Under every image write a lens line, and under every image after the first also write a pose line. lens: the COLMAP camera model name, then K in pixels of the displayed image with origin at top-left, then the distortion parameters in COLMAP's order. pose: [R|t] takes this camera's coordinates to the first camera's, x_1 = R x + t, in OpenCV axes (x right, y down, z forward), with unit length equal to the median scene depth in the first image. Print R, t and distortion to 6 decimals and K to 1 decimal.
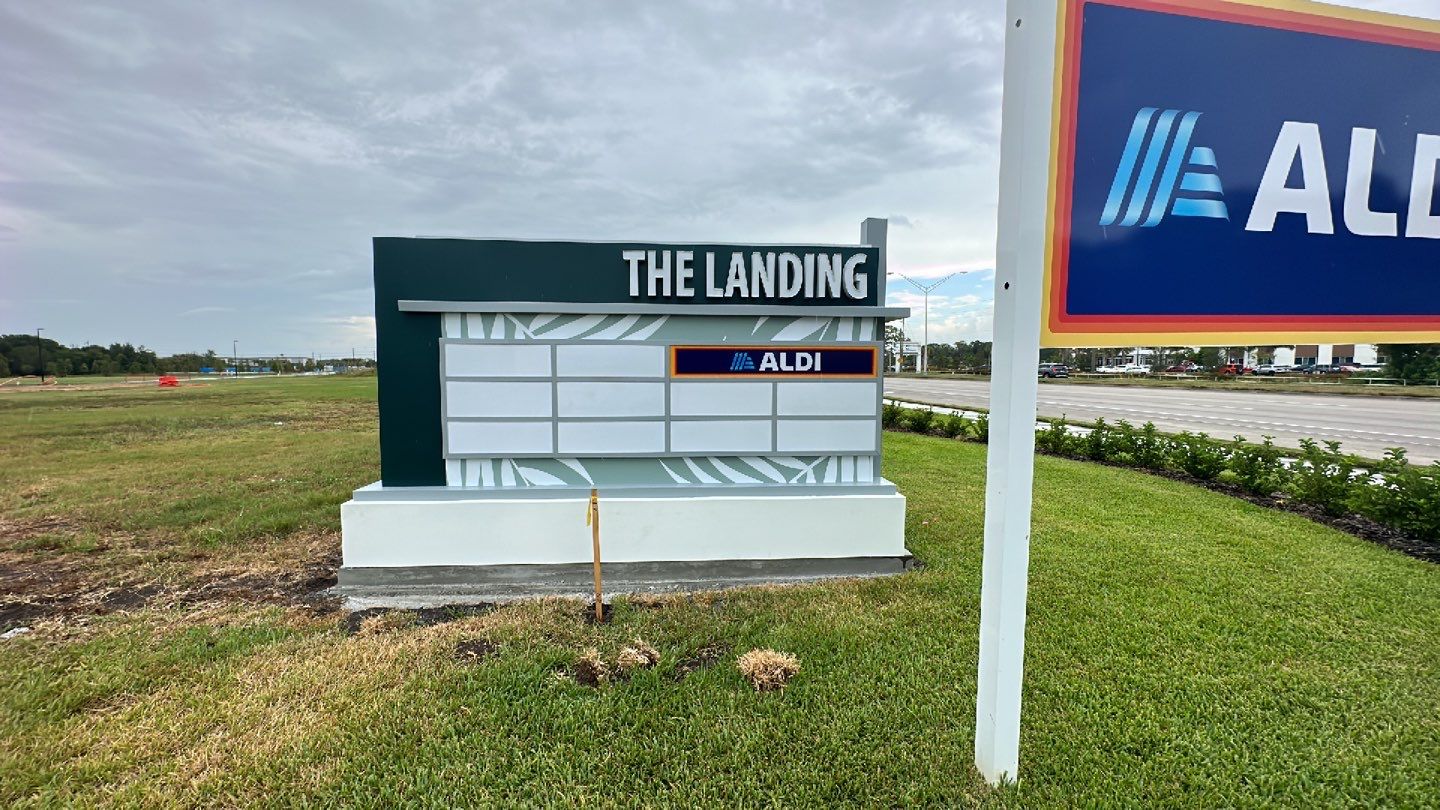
lens RADIAL K [[548.4, 0, 716.1], [0, 548.4, 405.1], [0, 0, 1]] dist [0.000780, -0.000234]
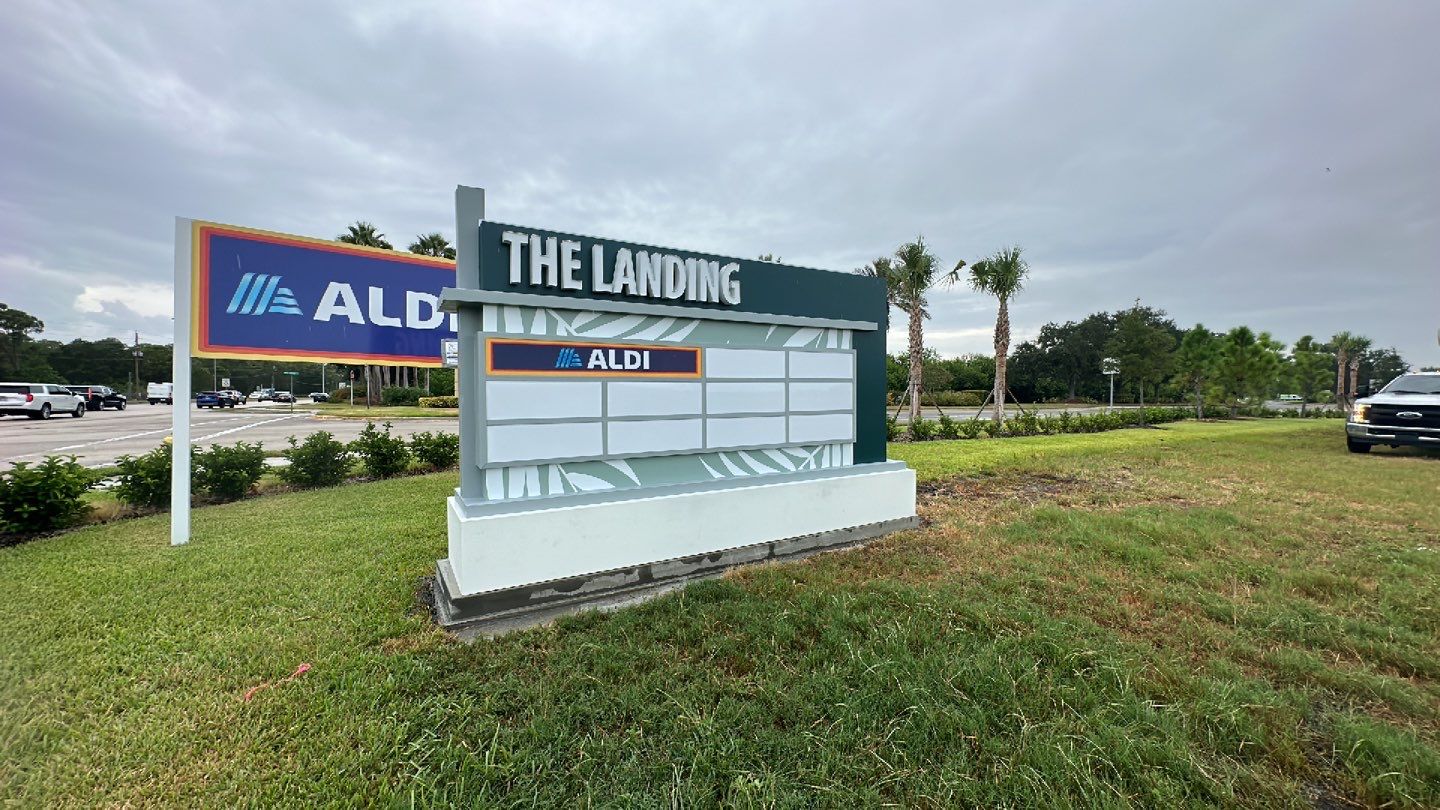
lens RADIAL K [[548.4, 0, 716.1], [0, 548.4, 405.1], [0, 0, 1]] dist [0.000780, -0.000234]
pose [[0.893509, -0.018129, 0.448678, -0.552574], [0.031235, 0.999274, -0.021826, 0.027244], [-0.447957, 0.033516, 0.893427, 0.050971]]
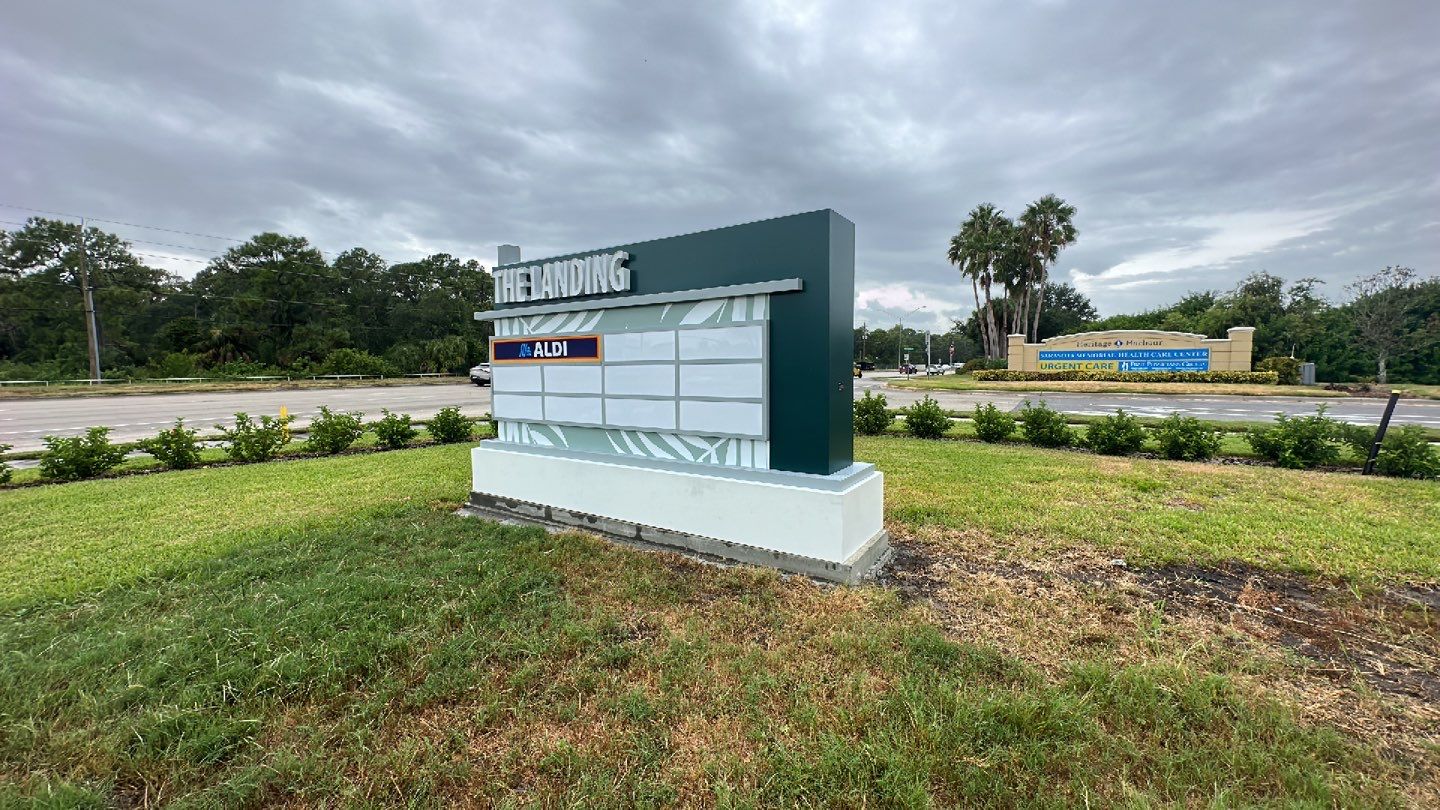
lens RADIAL K [[548.4, 0, 716.1], [0, 548.4, 405.1], [0, 0, 1]] dist [0.000780, -0.000234]
pose [[0.797539, 0.032458, -0.602393, 0.815036], [-0.021665, 0.999448, 0.025168, 0.009637], [0.602878, -0.007021, 0.797803, 0.206683]]
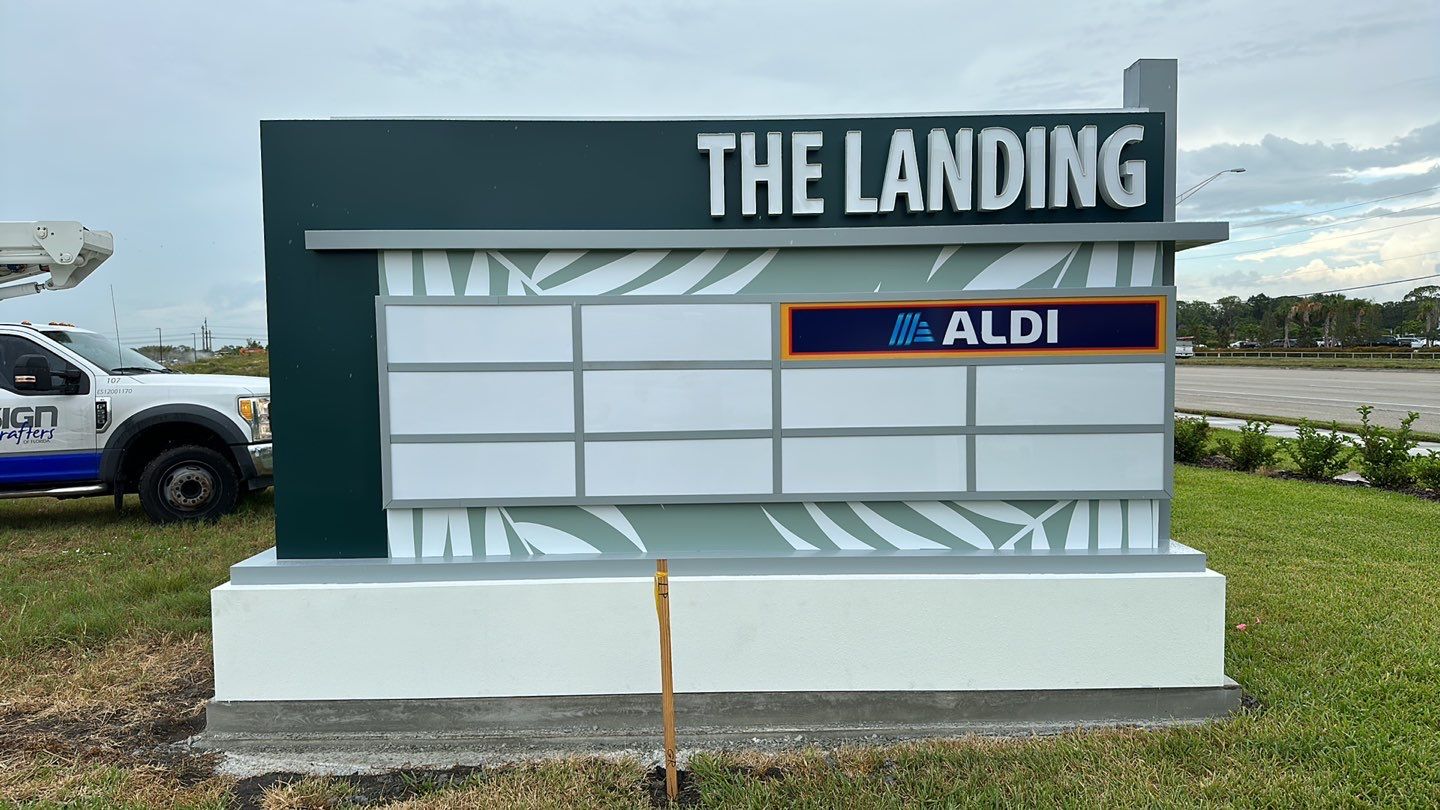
lens RADIAL K [[960.9, 0, 720.7], [0, 960.9, 409.2], [0, 0, 1]] dist [0.109996, -0.158212]
pose [[0.997797, -0.012164, -0.065217, -0.082317], [0.011515, 0.999880, -0.010320, 0.009250], [0.065335, 0.009547, 0.997818, 0.018006]]
